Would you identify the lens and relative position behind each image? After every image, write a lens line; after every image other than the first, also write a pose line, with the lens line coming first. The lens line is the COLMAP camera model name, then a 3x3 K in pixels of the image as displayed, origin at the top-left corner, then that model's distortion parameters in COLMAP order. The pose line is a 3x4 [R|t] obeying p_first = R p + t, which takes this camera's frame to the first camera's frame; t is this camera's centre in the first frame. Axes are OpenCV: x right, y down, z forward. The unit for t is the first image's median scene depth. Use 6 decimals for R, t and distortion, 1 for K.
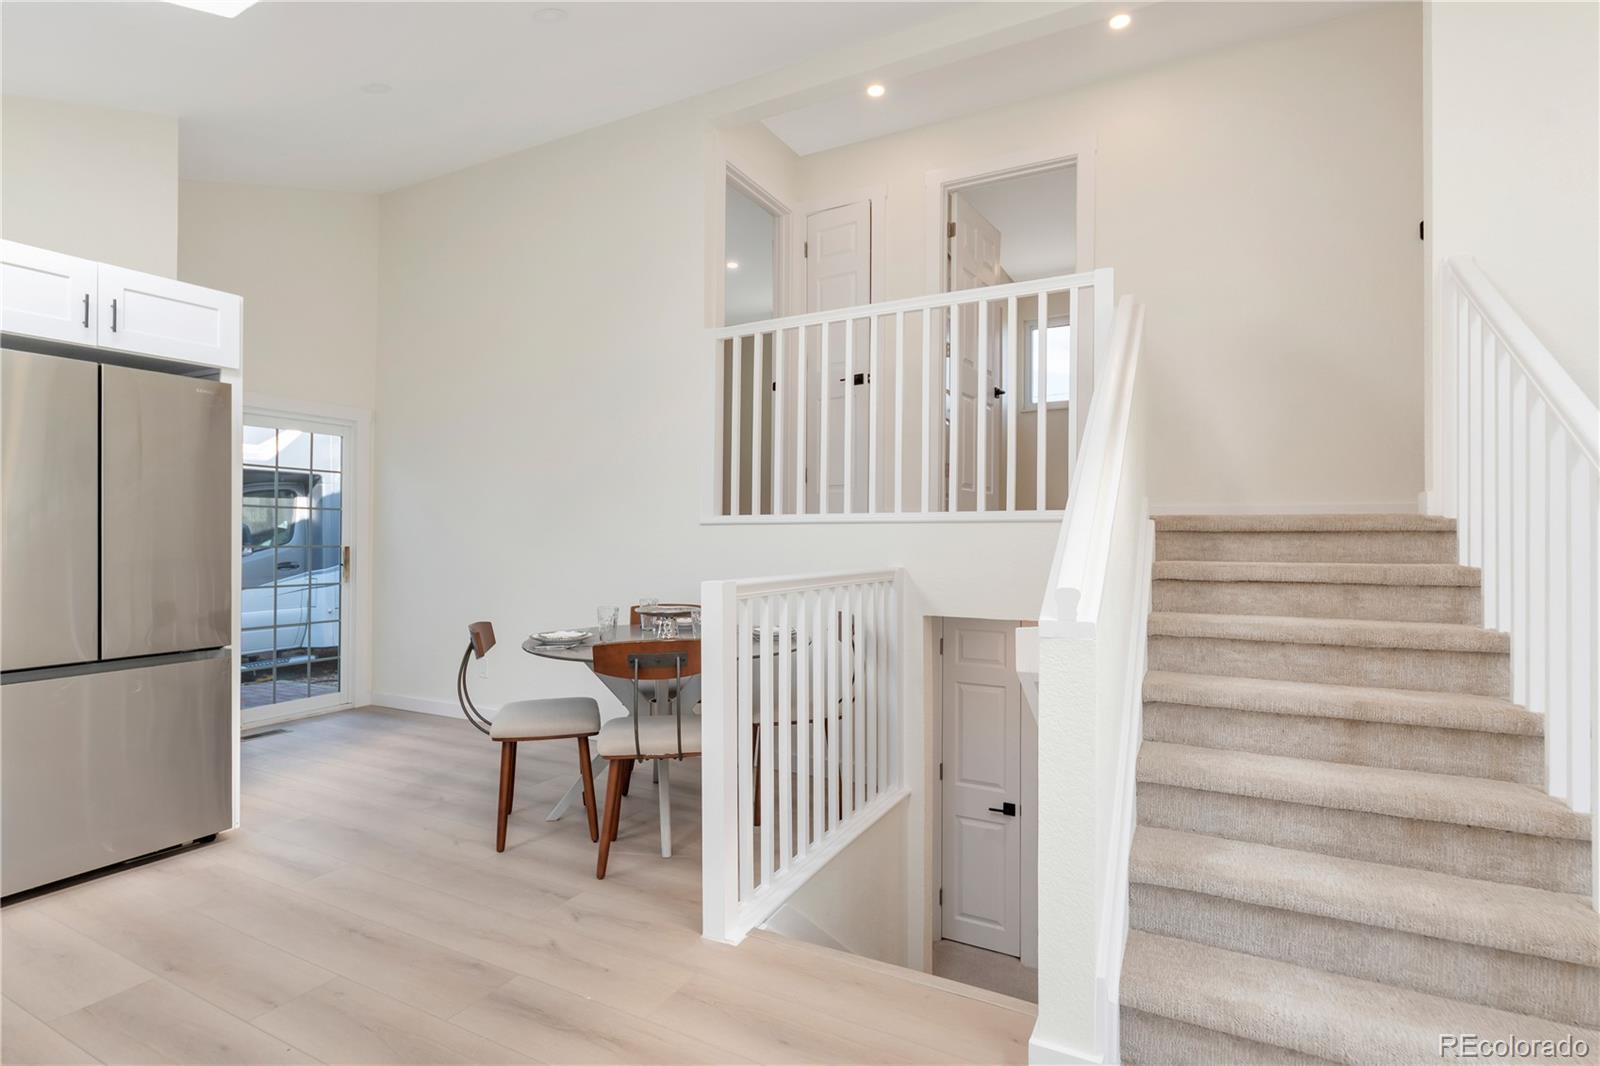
lens RADIAL K [[772.3, 0, 809.2], [0, 772.3, 536.1], [0, 0, 1]] dist [0.009922, -0.003161]
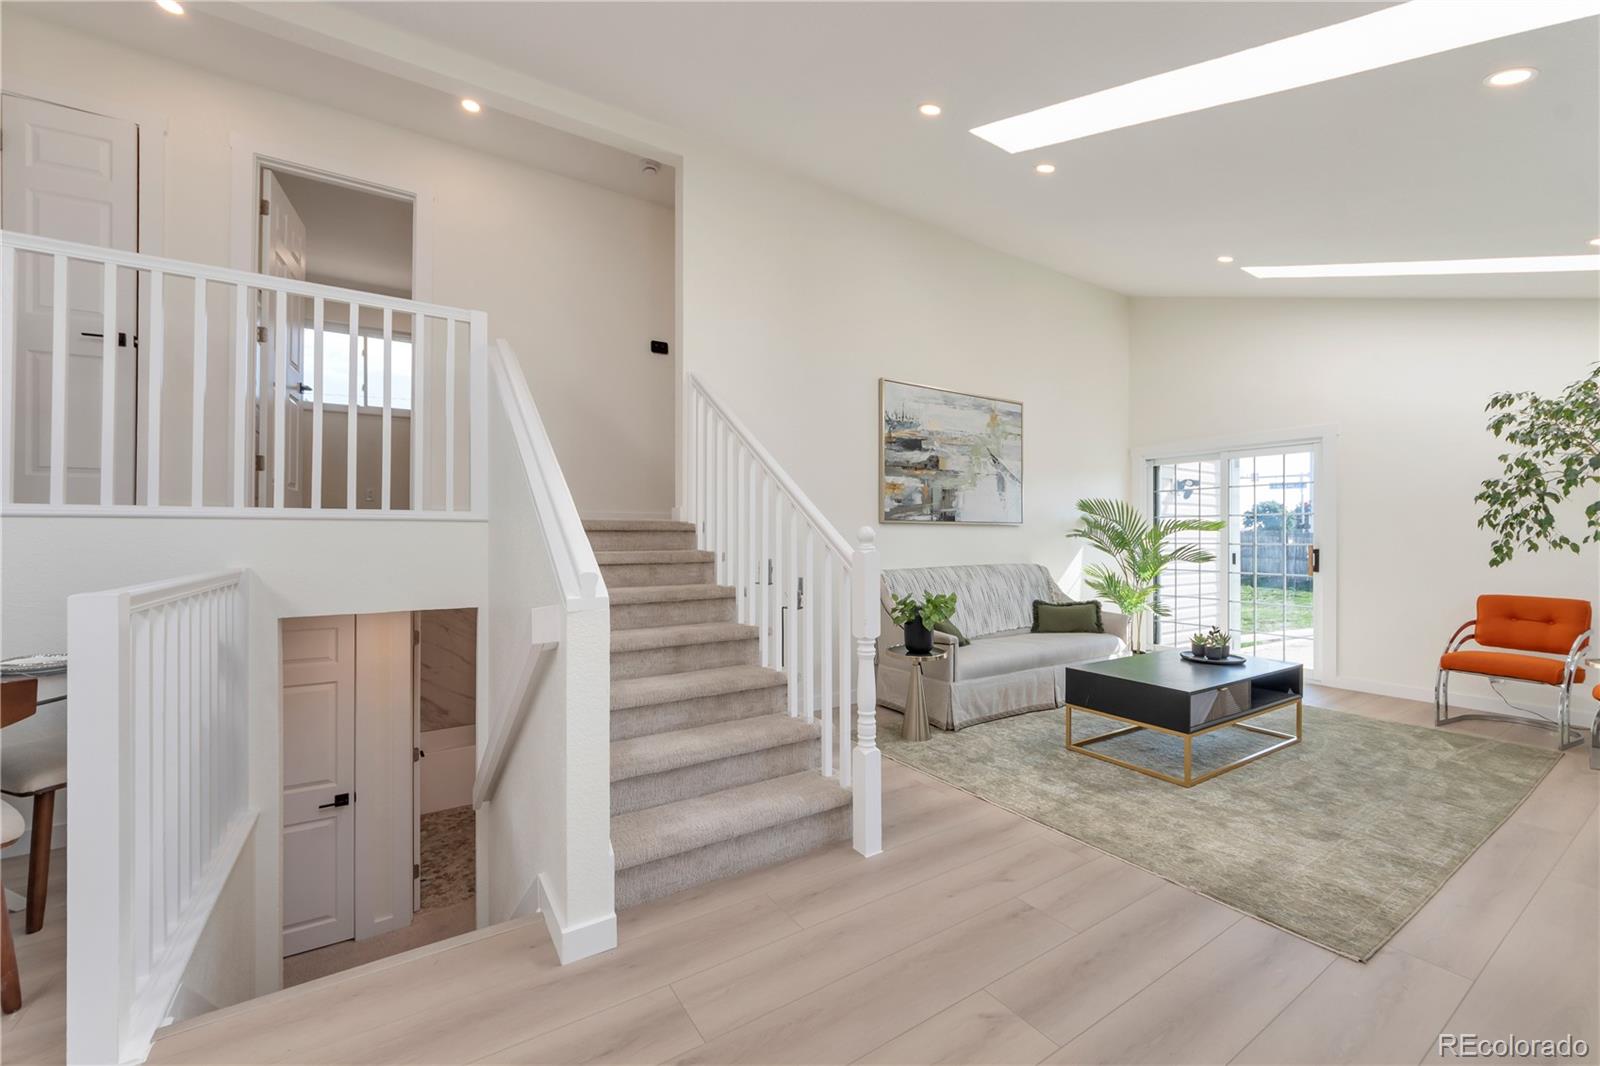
lens RADIAL K [[630.1, 0, 797.5], [0, 630.1, 532.5], [0, 0, 1]] dist [0.000778, 0.000059]
pose [[0.502657, 0.001946, 0.864484, -0.276692], [-0.000195, 0.999998, -0.002138, 0.000812], [-0.864486, 0.000906, 0.502657, 0.101082]]
